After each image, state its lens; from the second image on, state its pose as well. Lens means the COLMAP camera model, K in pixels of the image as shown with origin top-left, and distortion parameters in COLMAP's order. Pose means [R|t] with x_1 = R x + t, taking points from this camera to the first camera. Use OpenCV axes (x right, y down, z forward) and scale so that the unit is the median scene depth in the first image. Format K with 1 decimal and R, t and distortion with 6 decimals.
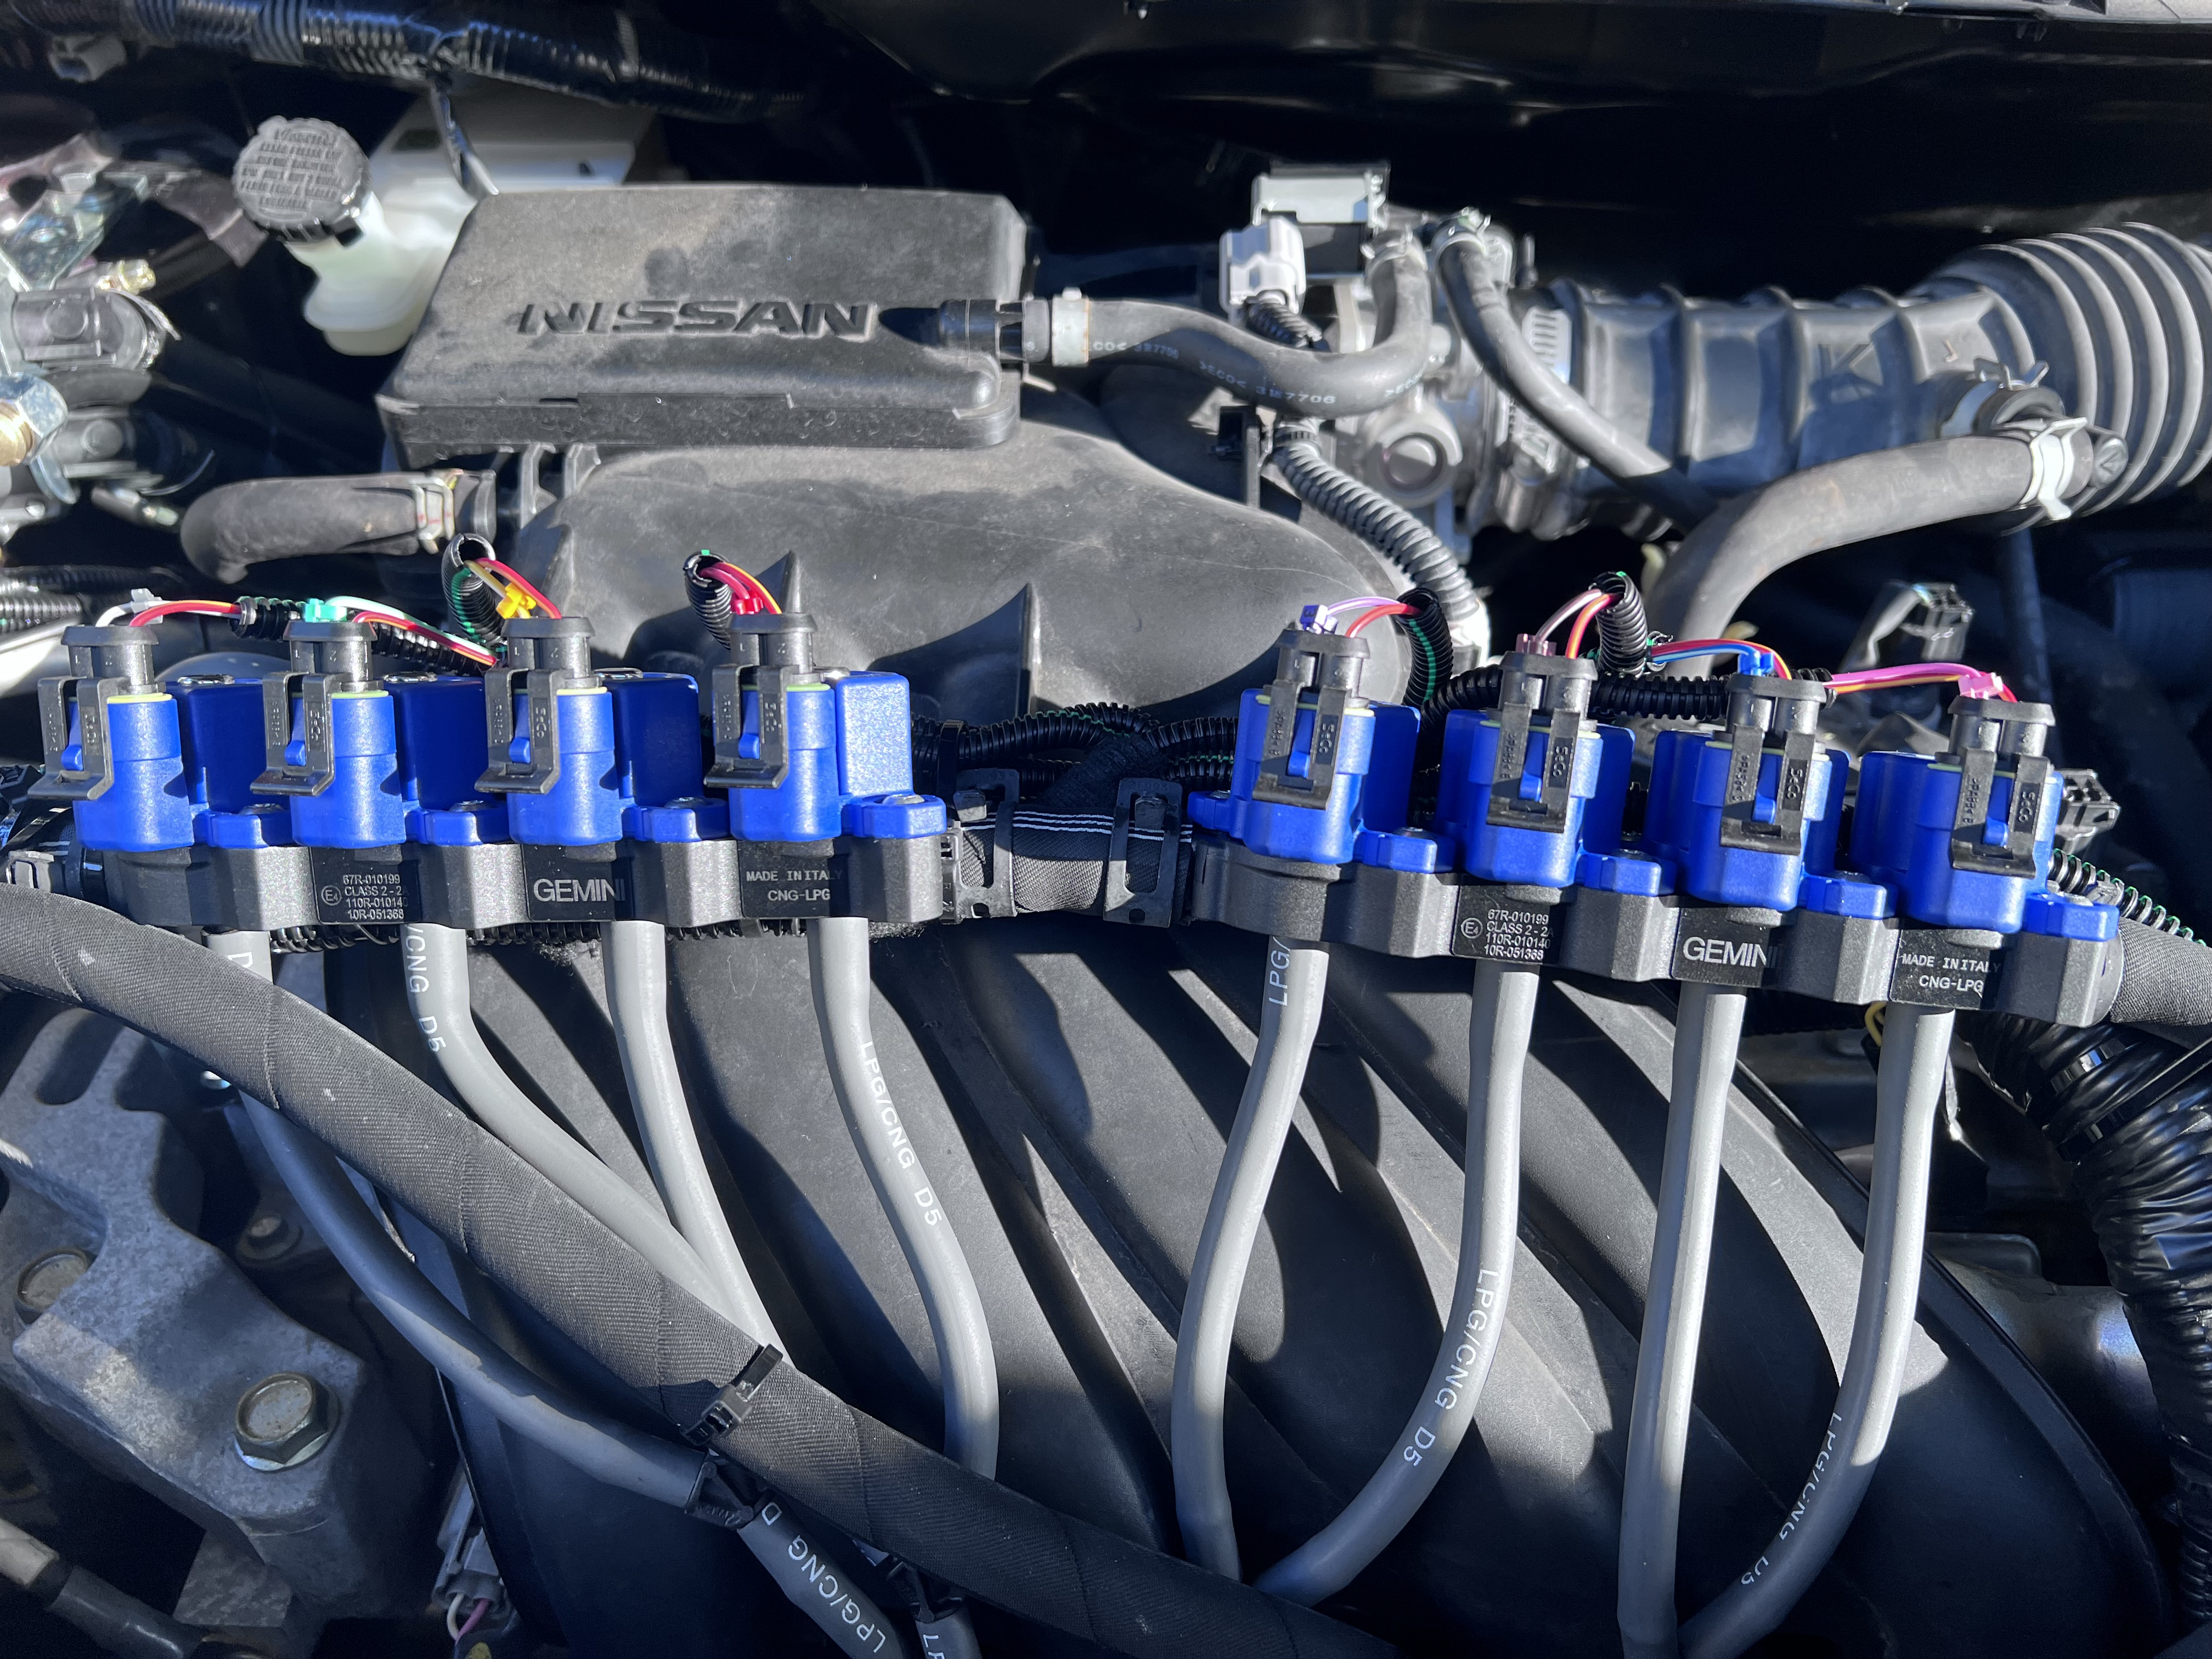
lens RADIAL K [[1743.8, 0, 1106.0], [0, 1743.8, 829.5], [0, 0, 1]] dist [0.006198, -0.009874]
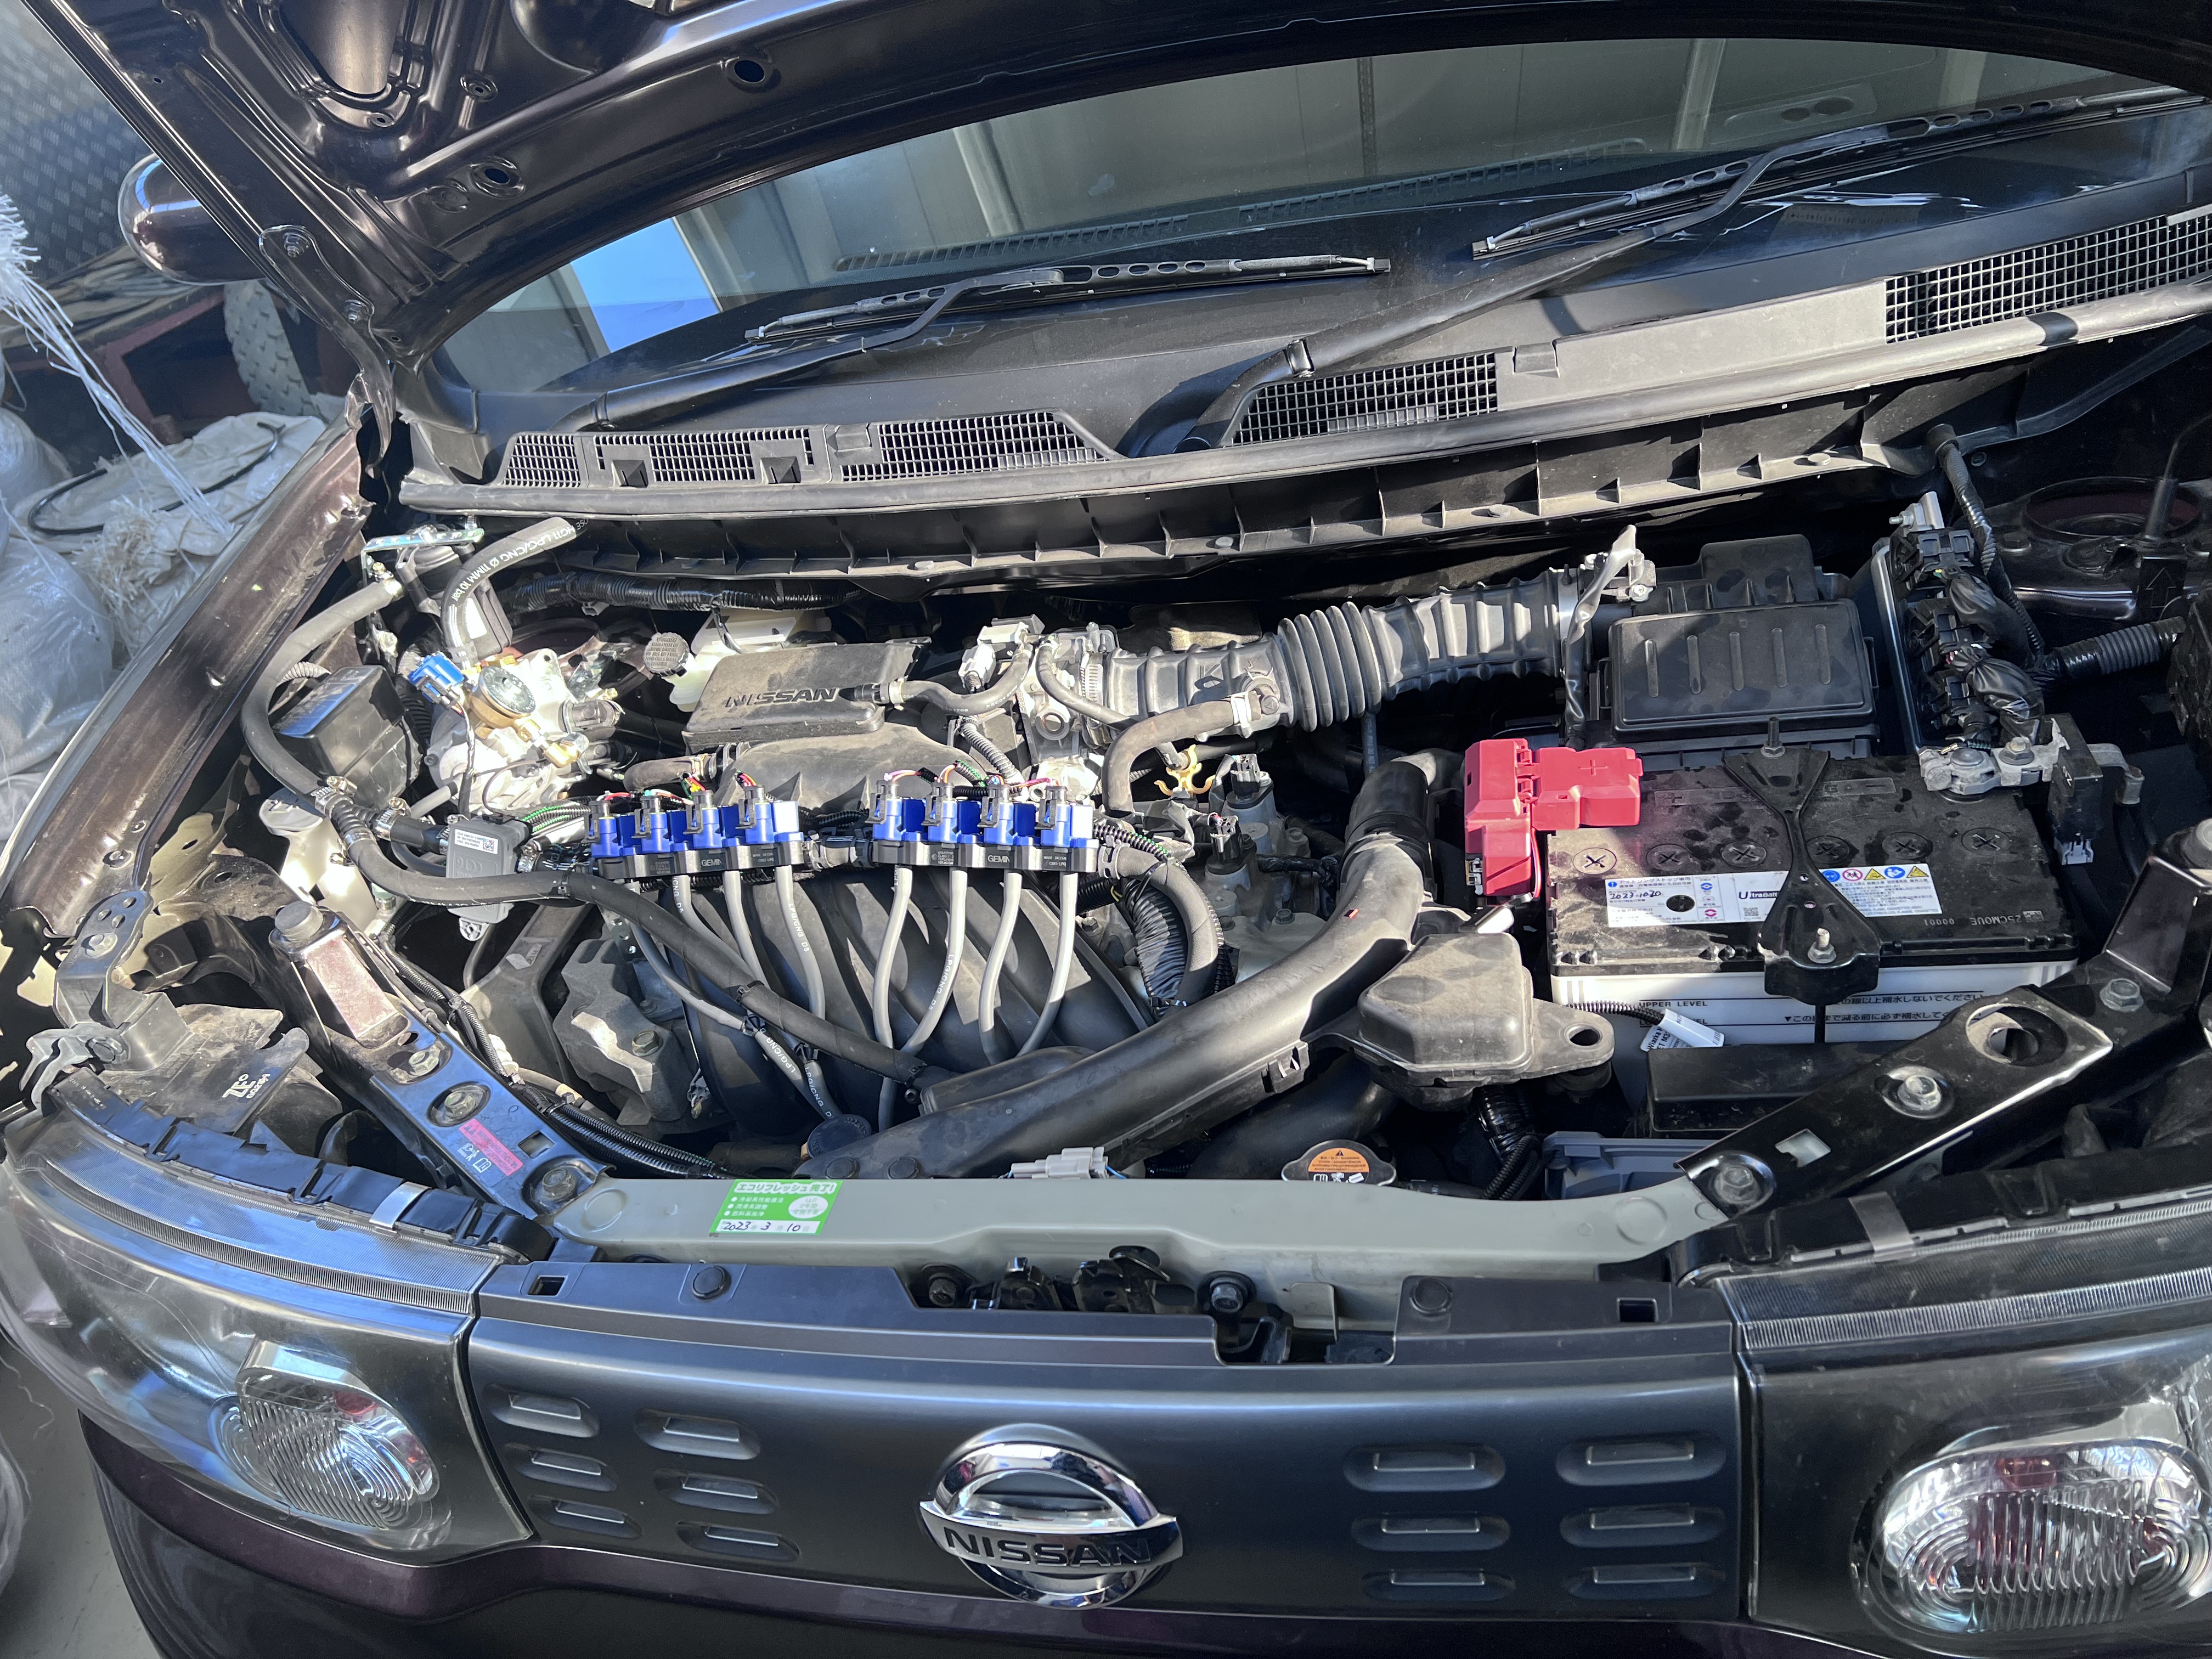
lens RADIAL K [[1639.6, 0, 1106.0], [0, 1639.6, 829.5], [0, 0, 1]] dist [0.040491, -0.002501]
pose [[0.973345, -0.063670, -0.220330, 0.924054], [0.034494, 0.990405, -0.133818, 0.330349], [0.226736, 0.122651, 0.966203, -1.584068]]
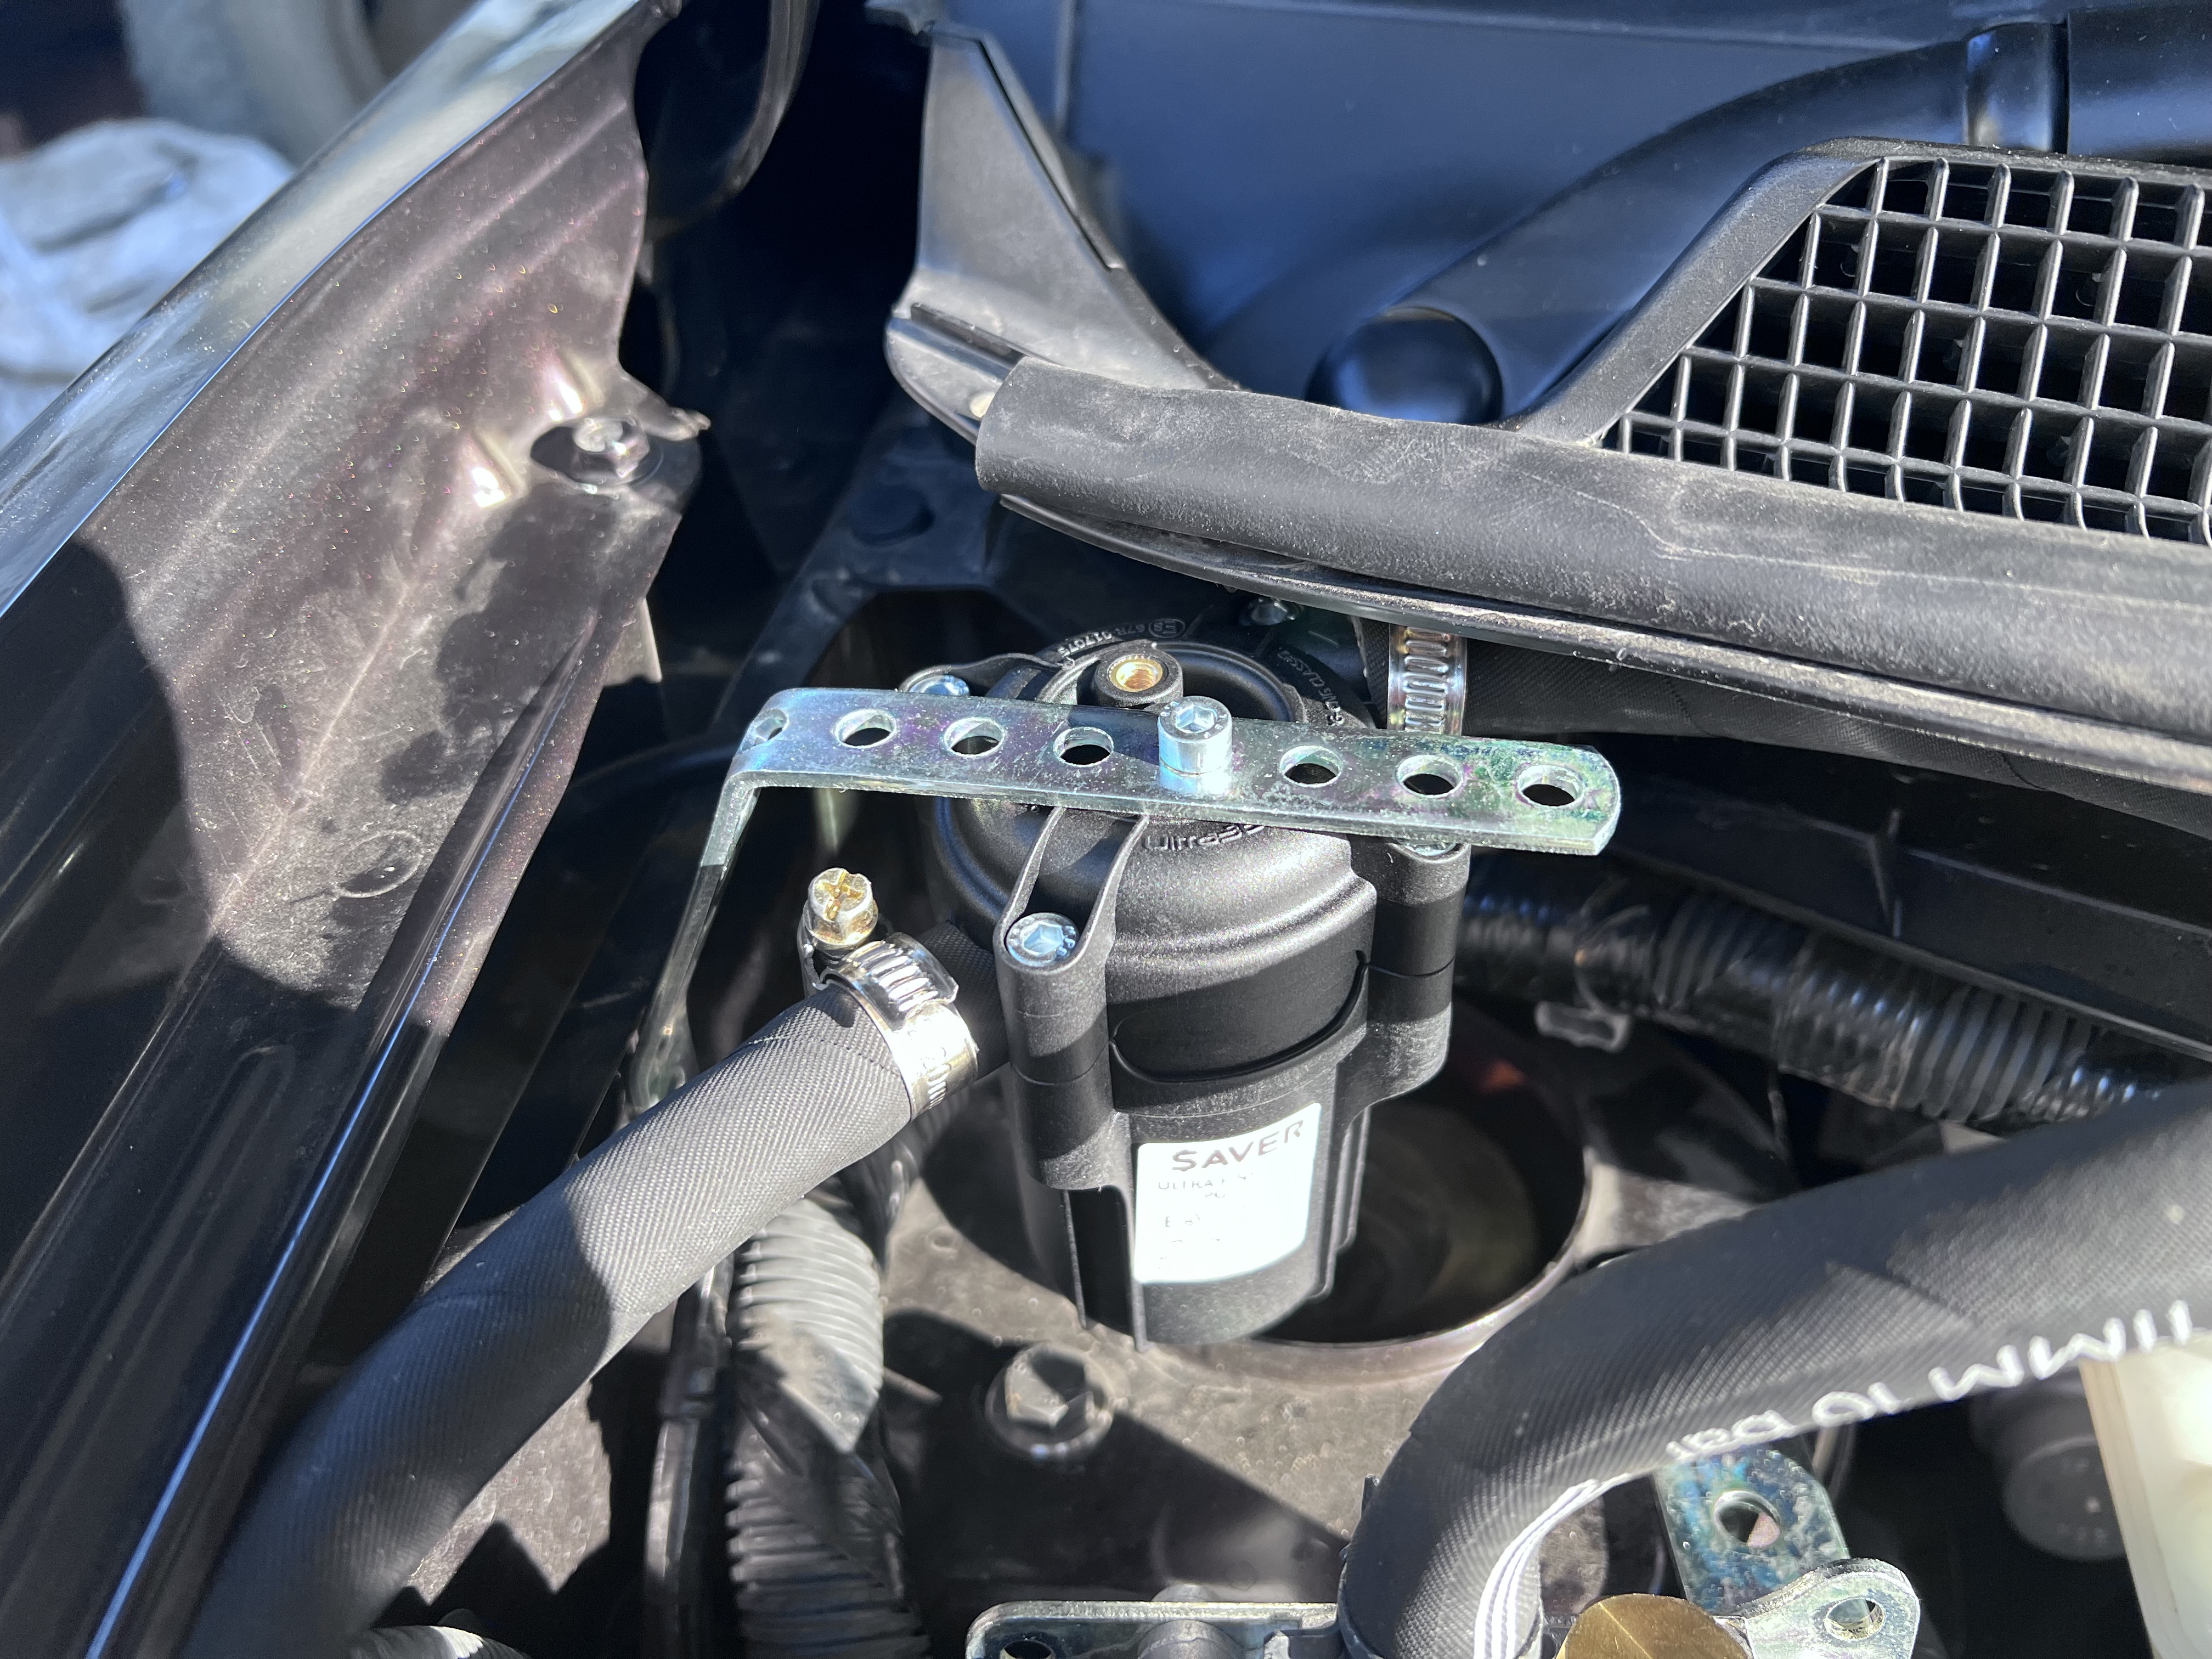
lens RADIAL K [[1743.8, 0, 1106.0], [0, 1743.8, 829.5], [0, 0, 1]] dist [0.006198, -0.009874]
pose [[0.986496, 0.074121, -0.146057, -0.900431], [-0.085974, 0.993350, -0.076578, -0.603070], [0.139410, 0.088101, 0.986308, 0.551714]]
